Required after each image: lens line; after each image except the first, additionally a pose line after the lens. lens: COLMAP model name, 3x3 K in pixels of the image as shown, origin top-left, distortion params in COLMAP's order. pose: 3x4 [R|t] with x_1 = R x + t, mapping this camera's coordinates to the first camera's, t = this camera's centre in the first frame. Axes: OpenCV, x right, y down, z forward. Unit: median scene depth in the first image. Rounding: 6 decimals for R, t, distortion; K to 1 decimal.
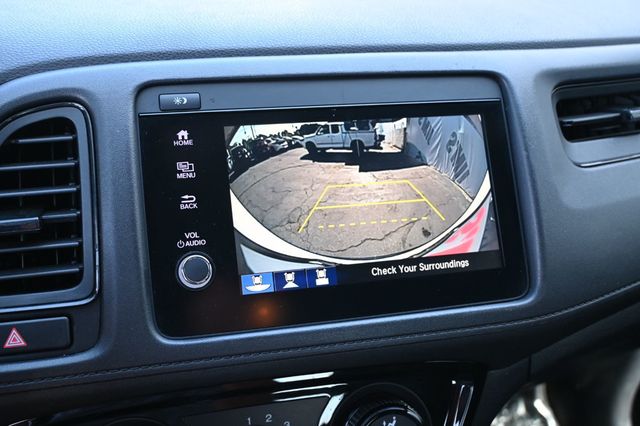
lens RADIAL K [[700.4, 0, 303.2], [0, 700.4, 213.8], [0, 0, 1]] dist [-0.003792, 0.000000]
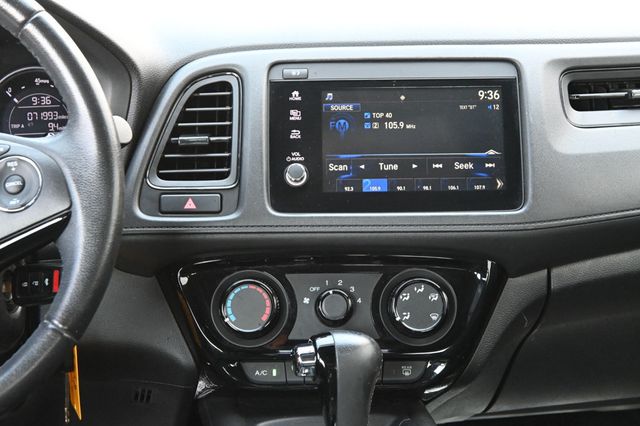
lens RADIAL K [[1363.7, 0, 320.2], [0, 1363.7, 209.0], [0, 0, 1]] dist [-0.005825, 0.000000]
pose [[0.969709, 0.034602, -0.241800, 0.658647], [-0.063500, 0.991591, -0.112762, 0.505818], [0.235865, 0.124700, 0.963752, -2.000174]]
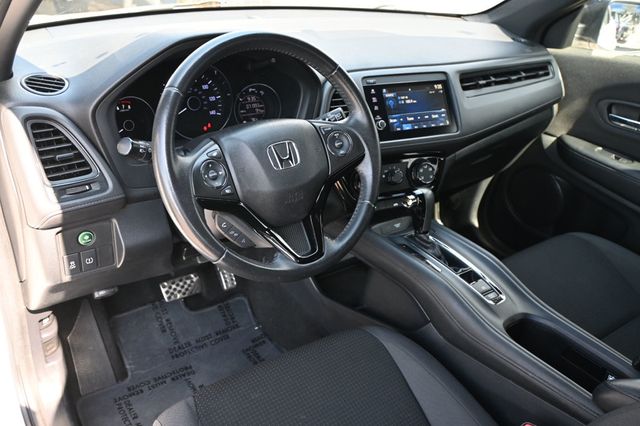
lens RADIAL K [[552.1, 0, 321.1], [0, 552.1, 216.4], [0, 0, 1]] dist [-0.013713, -0.006263]
pose [[0.979681, -0.073254, 0.186706, -1.075622], [0.059714, 0.995230, 0.077149, 0.326696], [-0.191467, -0.064433, 0.979382, -1.967528]]
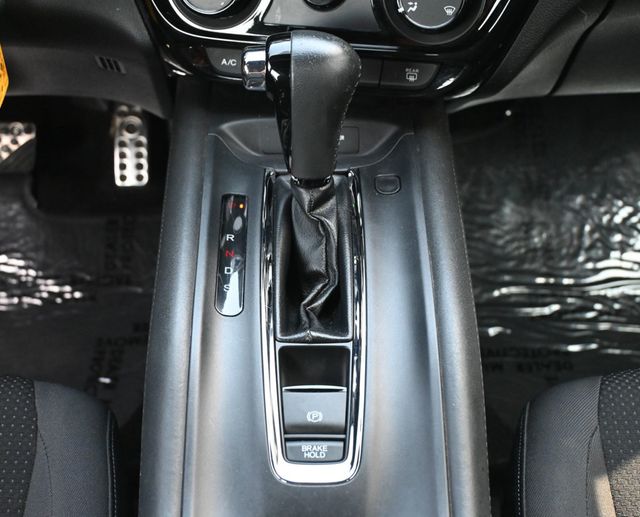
lens RADIAL K [[1231.1, 0, 319.9], [0, 1231.1, 257.4], [0, 0, 1]] dist [0.231297, 0.000000]
pose [[0.912148, 0.228480, -0.340270, 0.790531], [-0.130454, 0.948875, 0.287434, 0.198885], [0.388546, -0.217793, 0.895320, -1.012755]]
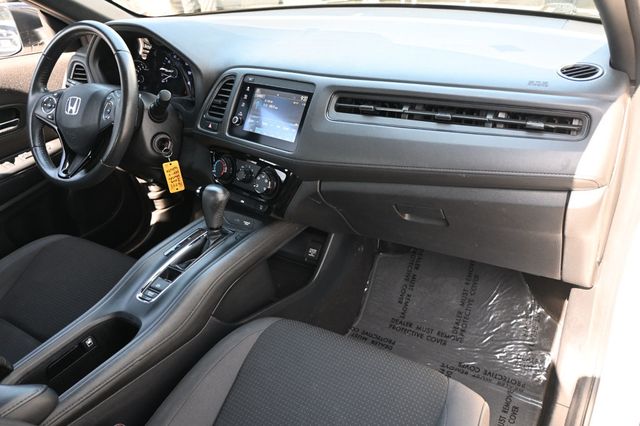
lens RADIAL K [[566.2, 0, 321.1], [0, 566.2, 211.3], [0, 0, 1]] dist [-0.027134, 0.001934]
pose [[0.528708, 0.309144, -0.790505, 2.820278], [-0.251284, 0.946576, 0.202114, -0.204115], [0.810756, 0.091782, 0.578145, -0.454937]]
